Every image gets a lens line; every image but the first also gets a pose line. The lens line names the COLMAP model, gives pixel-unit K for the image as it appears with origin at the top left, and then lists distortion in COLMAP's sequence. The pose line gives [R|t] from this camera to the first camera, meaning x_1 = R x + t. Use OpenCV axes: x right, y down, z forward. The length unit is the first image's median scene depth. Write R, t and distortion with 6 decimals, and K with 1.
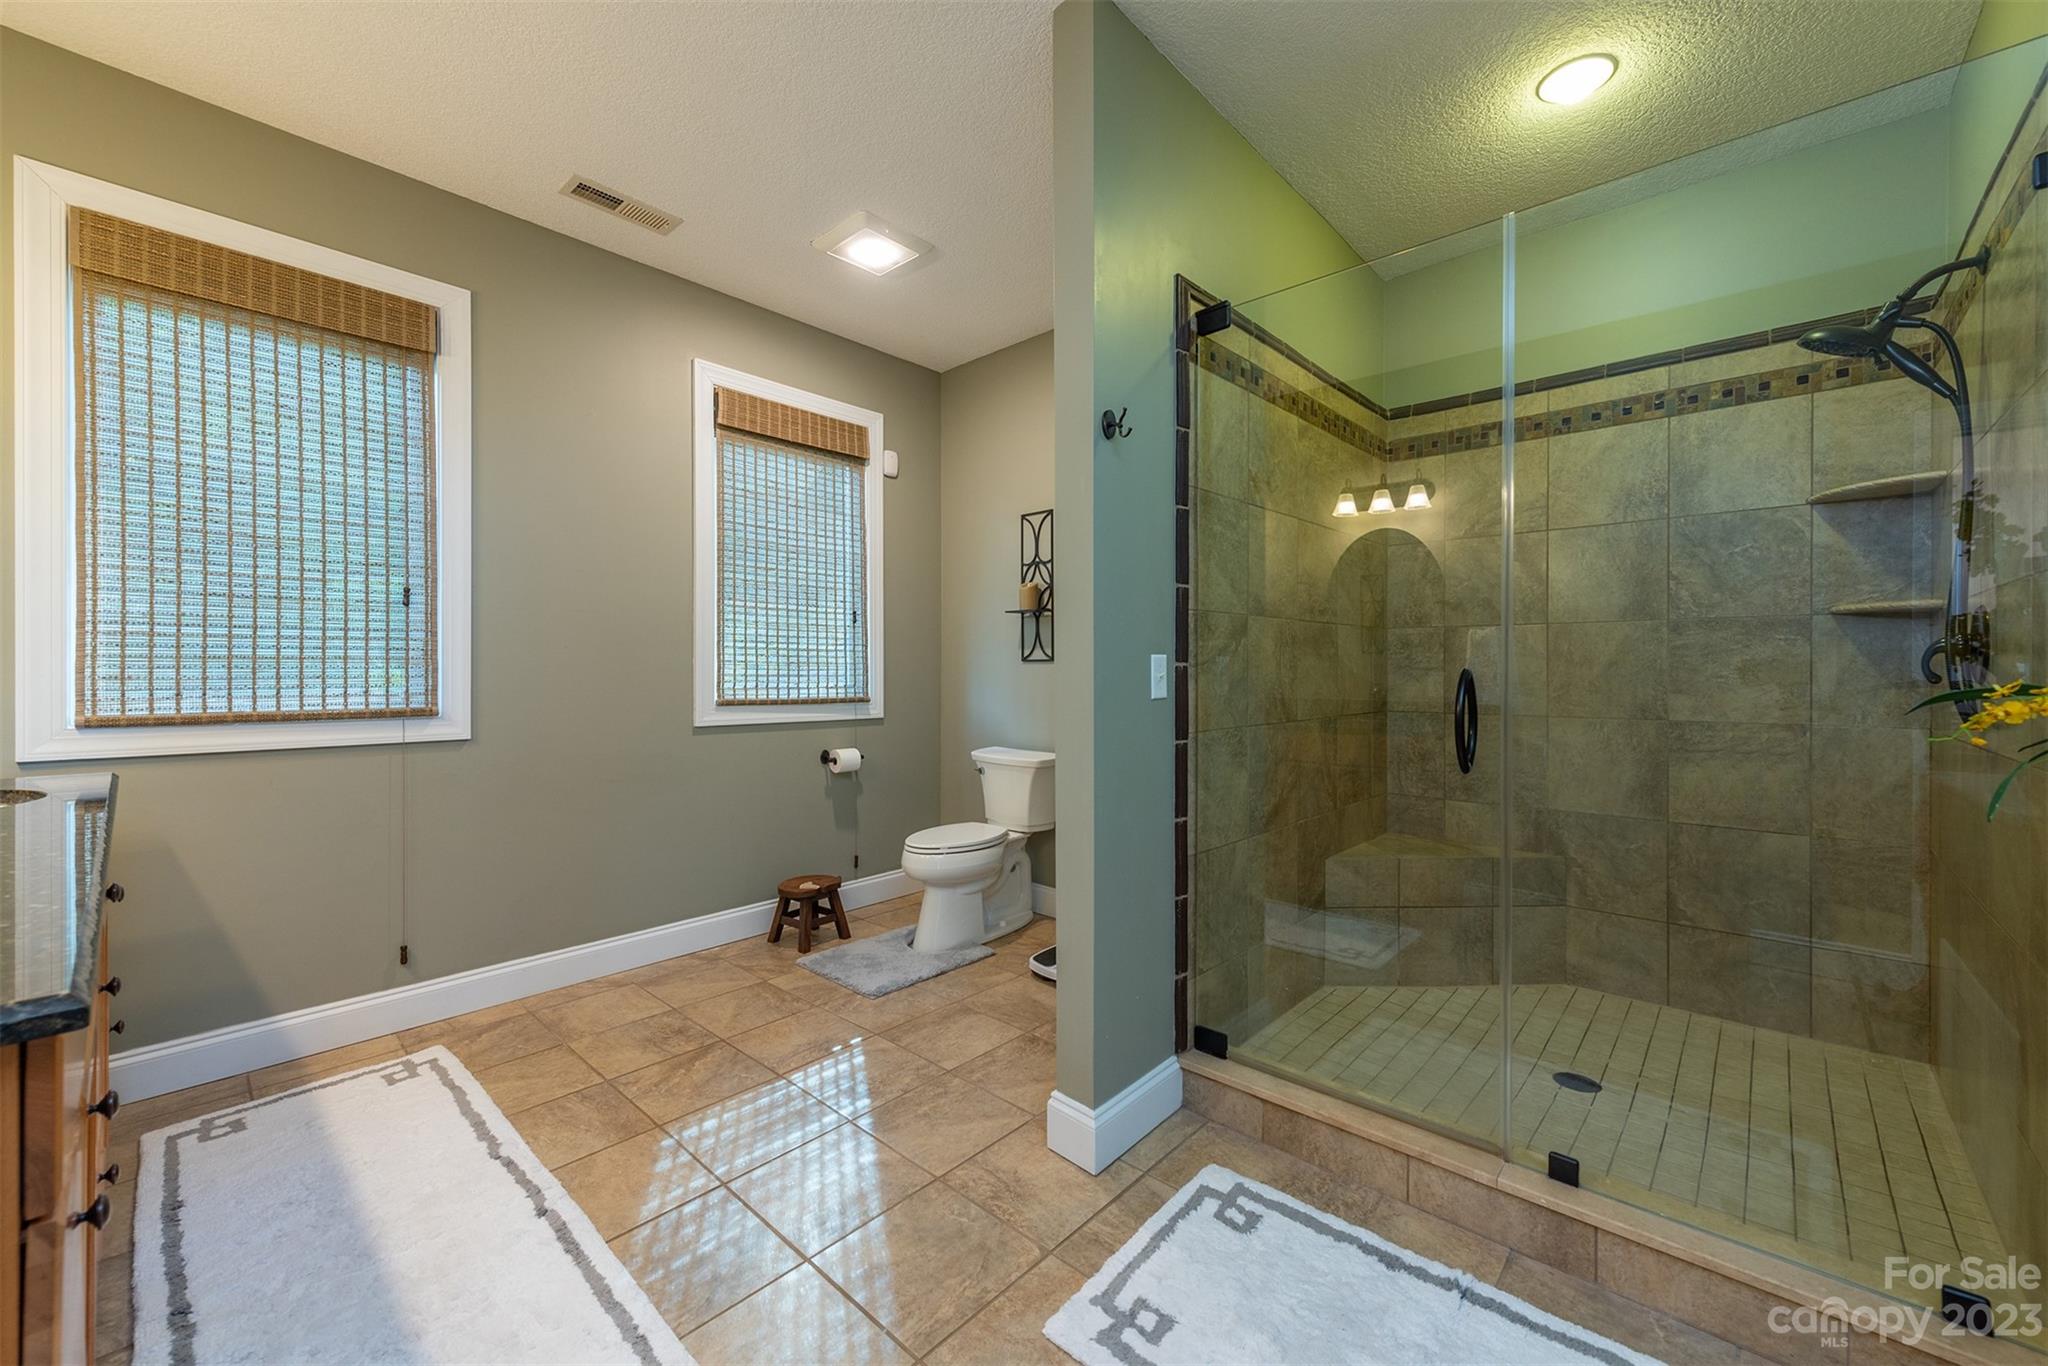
lens RADIAL K [[804.3, 0, 1036.0], [0, 804.3, 677.4], [0, 0, 1]] dist [0.005838, -0.002288]
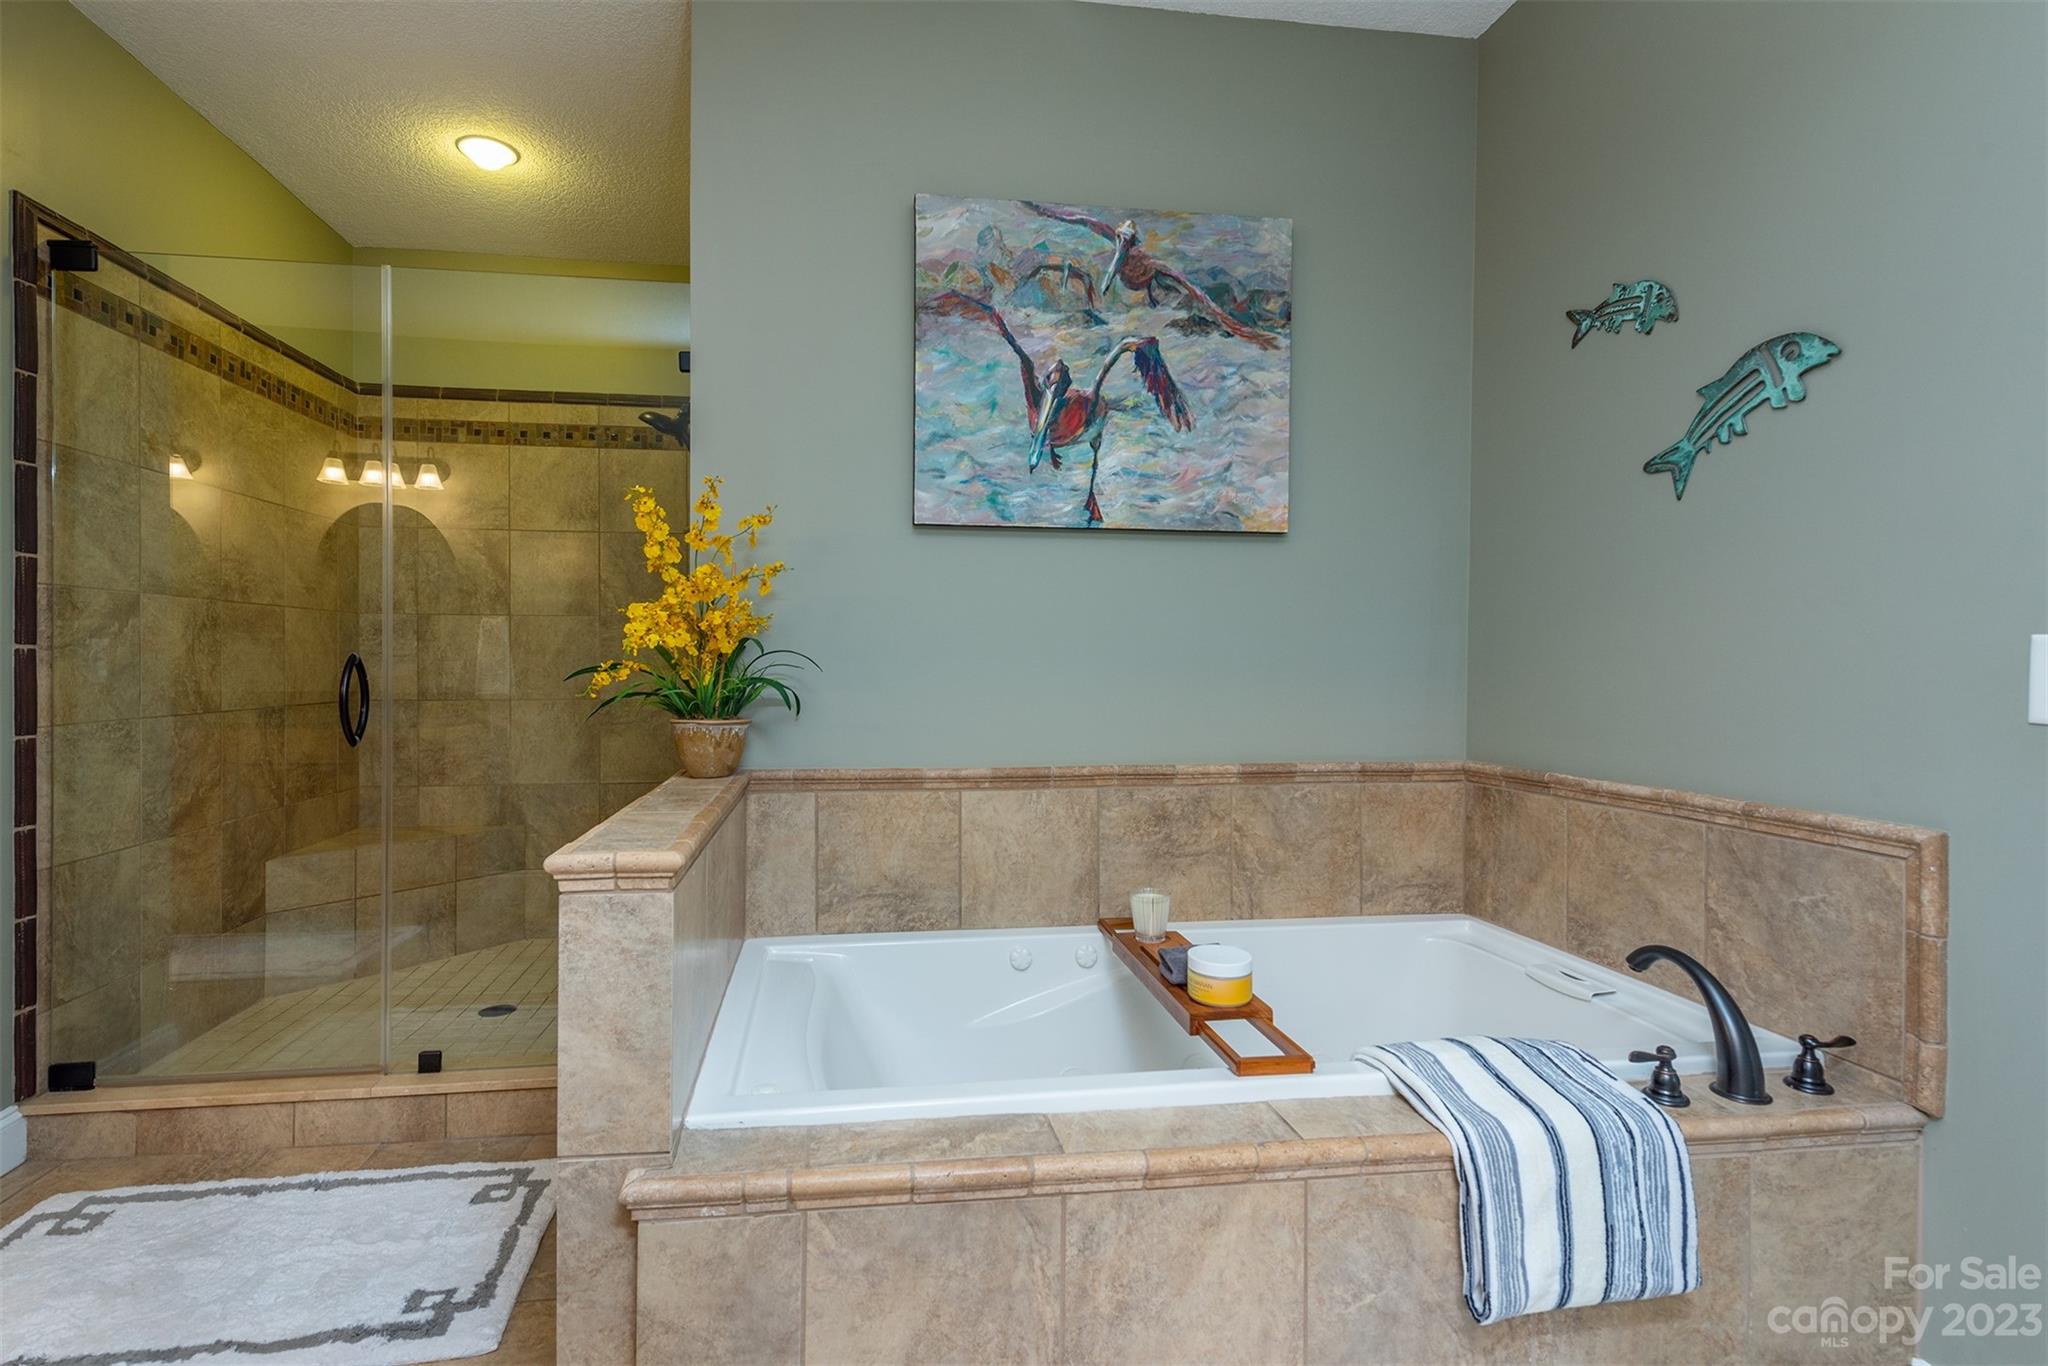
lens RADIAL K [[1016.7, 0, 1028.0], [0, 1016.7, 670.1], [0, 0, 1]] dist [0.011734, -0.005930]
pose [[0.652924, -0.002085, 0.757421, 0.049931], [0.003714, 0.999993, -0.000449, 0.012124], [-0.757415, 0.003106, 0.652927, -0.480967]]
